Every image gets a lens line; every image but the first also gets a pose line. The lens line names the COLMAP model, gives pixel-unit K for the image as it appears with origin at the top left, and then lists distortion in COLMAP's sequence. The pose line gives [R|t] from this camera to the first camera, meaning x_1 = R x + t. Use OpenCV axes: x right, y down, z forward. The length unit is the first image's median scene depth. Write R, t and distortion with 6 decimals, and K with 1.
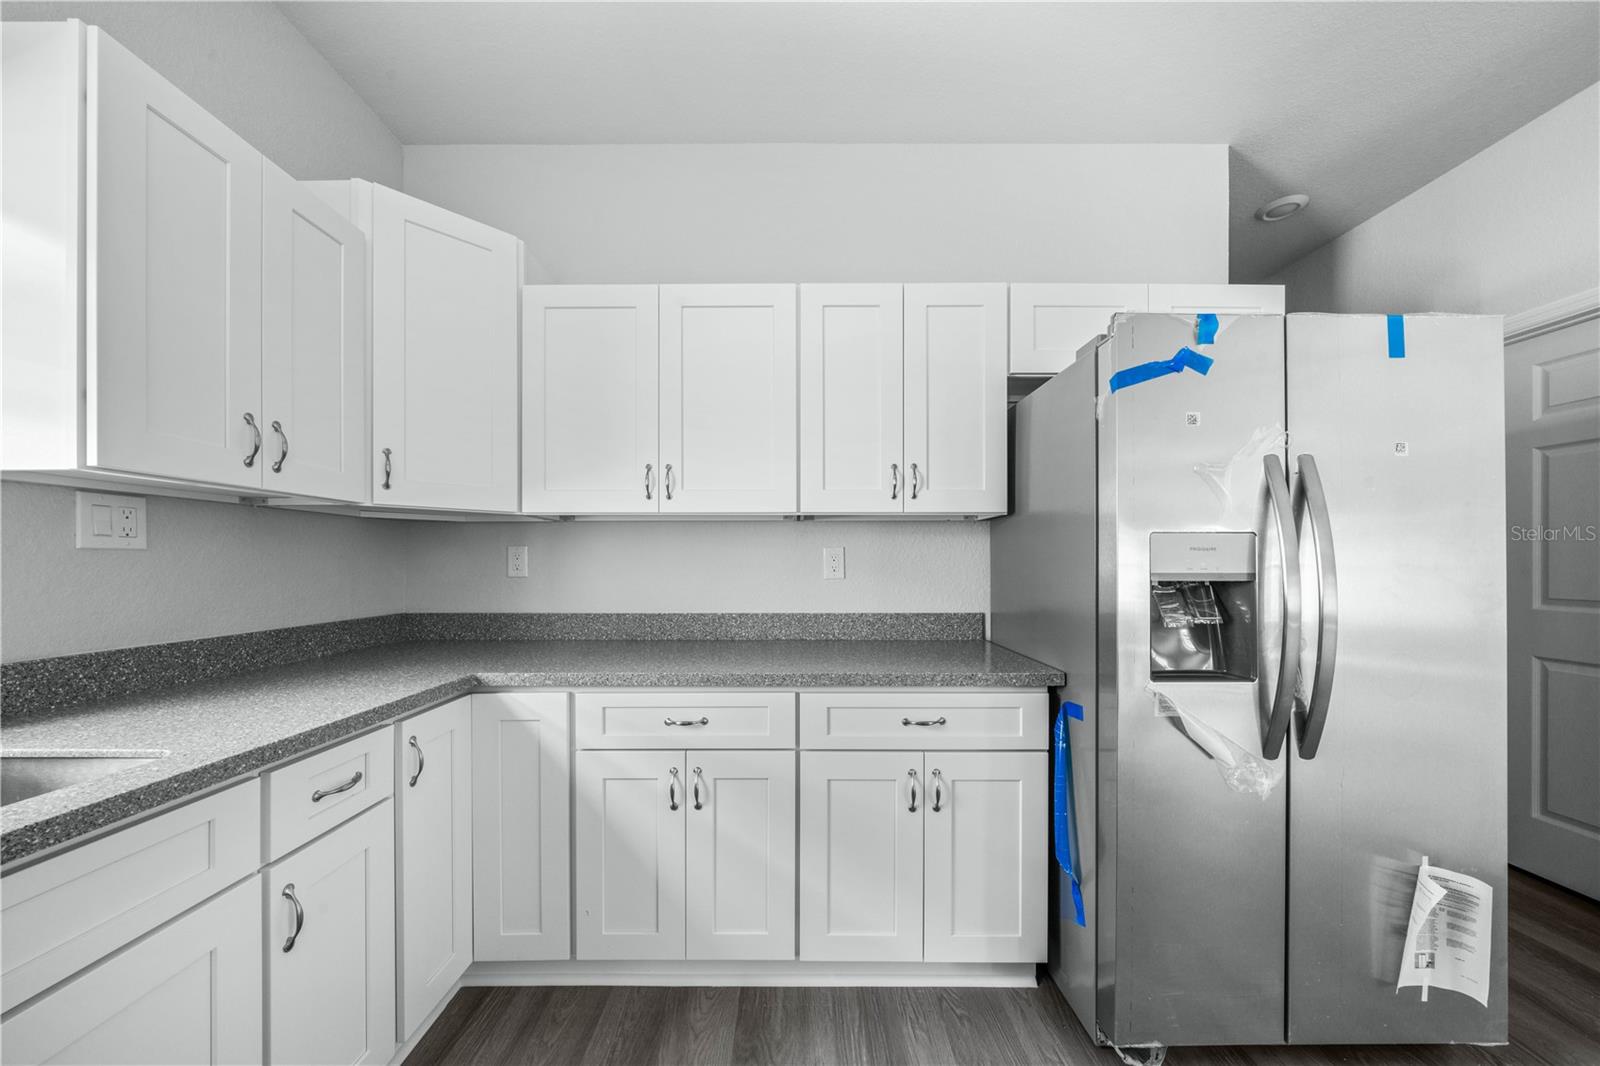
lens RADIAL K [[560.5, 0, 800.2], [0, 560.5, 561.7], [0, 0, 1]] dist [-0.000309, -0.000001]
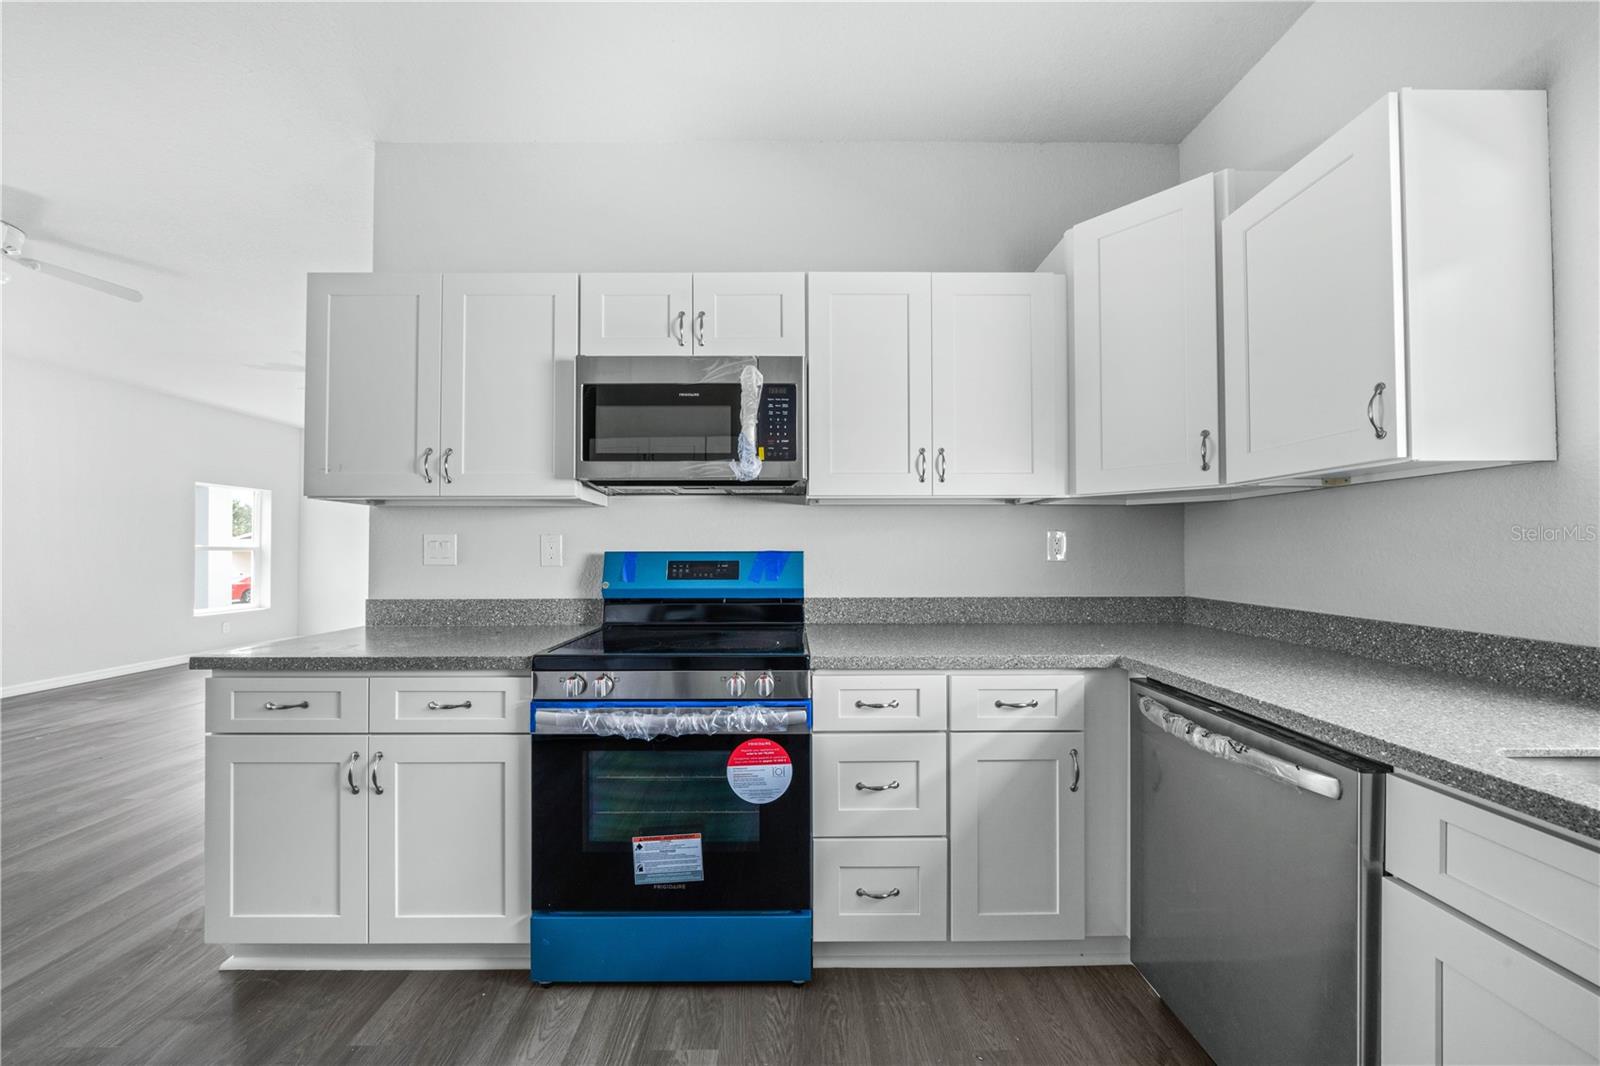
lens RADIAL K [[552.2, 0, 799.5], [0, 552.2, 543.7], [0, 0, 1]] dist [-0.000858, -0.000079]
pose [[0.999984, 0.002751, 0.004948, -0.279540], [-0.002730, 0.999987, -0.004220, 0.001892], [-0.004960, 0.004206, 0.999979, 0.004372]]
